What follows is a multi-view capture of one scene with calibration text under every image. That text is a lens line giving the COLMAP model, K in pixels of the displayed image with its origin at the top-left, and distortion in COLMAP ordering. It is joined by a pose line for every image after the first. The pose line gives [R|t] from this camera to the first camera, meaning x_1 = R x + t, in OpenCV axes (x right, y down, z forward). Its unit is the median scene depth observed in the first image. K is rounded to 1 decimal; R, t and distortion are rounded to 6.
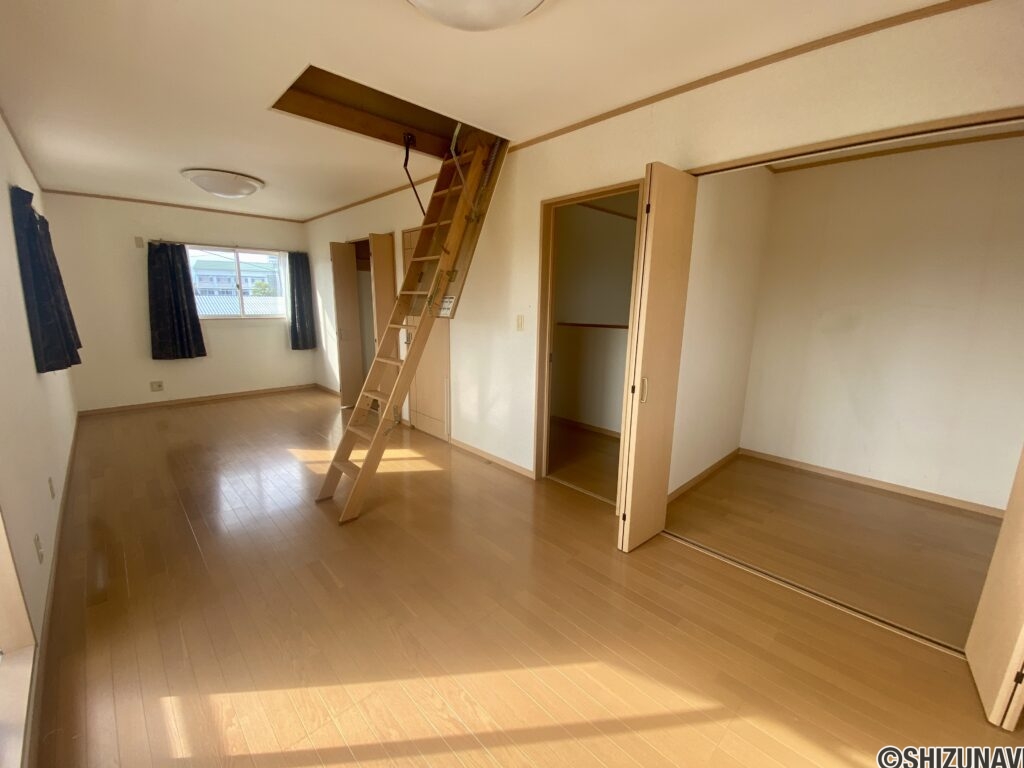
lens RADIAL K [[404.8, 0, 512.0], [0, 404.8, 384.0], [0, 0, 1]] dist [-0.000509, -0.000100]
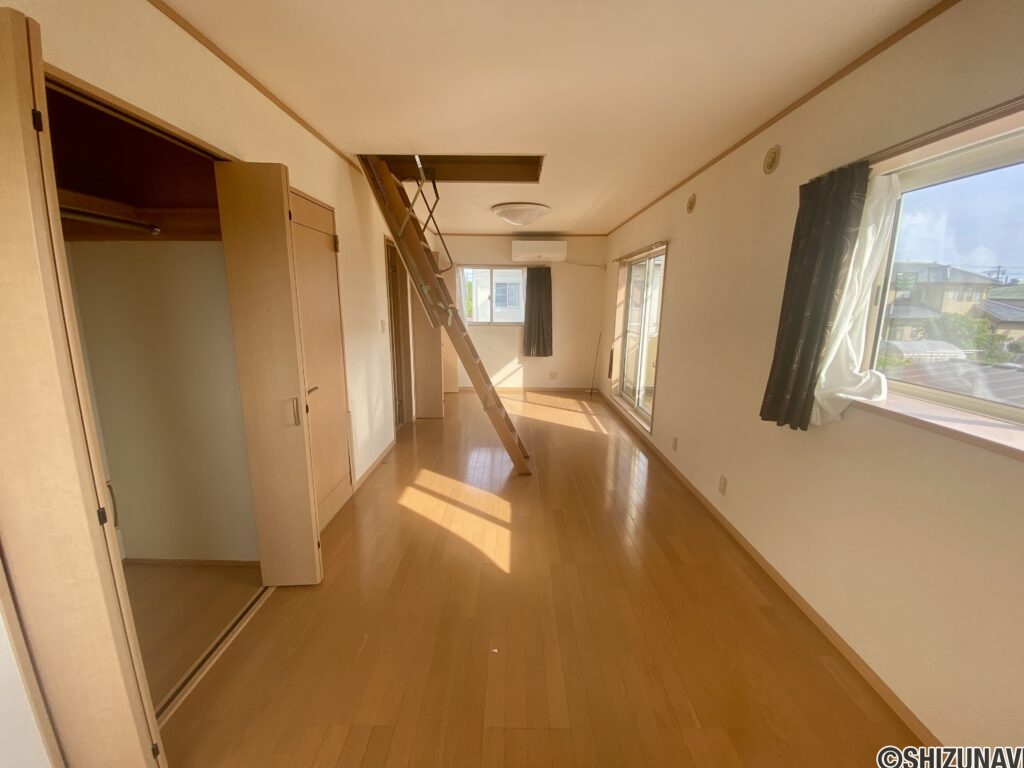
lens RADIAL K [[417.4, 0, 512.0], [0, 417.4, 384.0], [0, 0, 1]] dist [0.023416, -0.025206]
pose [[-0.713716, -0.156010, 0.682840, -0.973852], [0.119535, 0.933449, 0.338207, -0.313630], [-0.690160, 0.323007, -0.647569, 1.367721]]
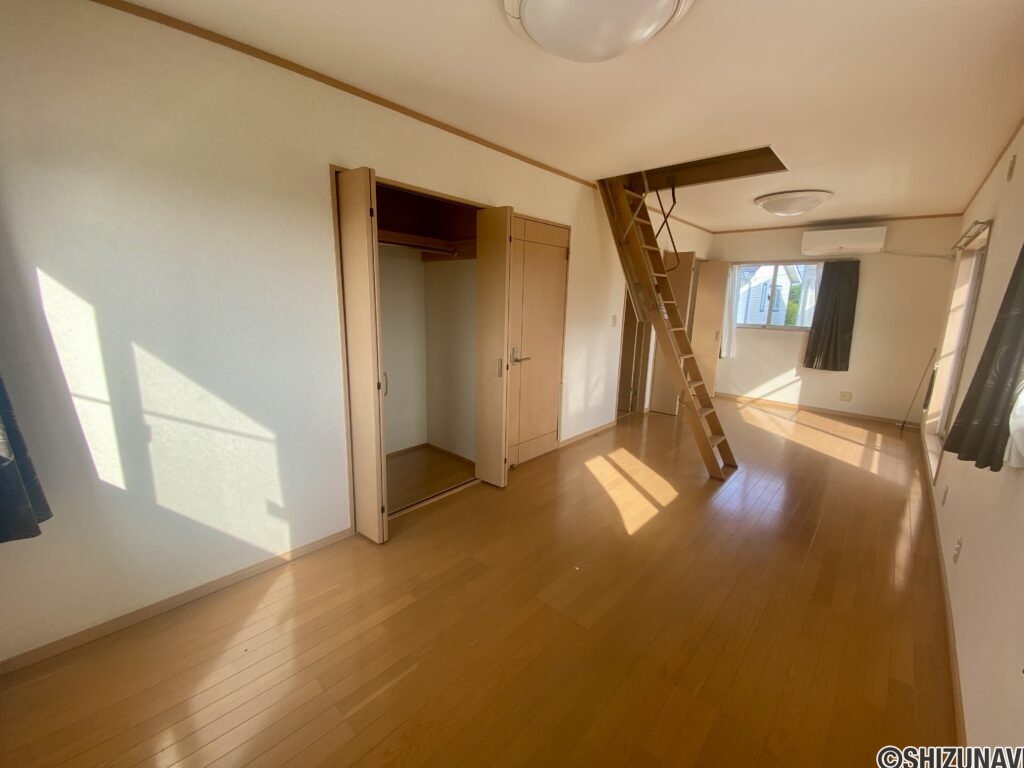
lens RADIAL K [[416.9, 0, 500.3], [0, 416.9, 384.0], [0, 0, 1]] dist [0.034072, -0.024315]
pose [[-0.046403, -0.213429, 0.975856, -1.221394], [0.173738, 0.960295, 0.218287, -0.278805], [-0.983698, 0.179673, -0.007480, 1.231232]]
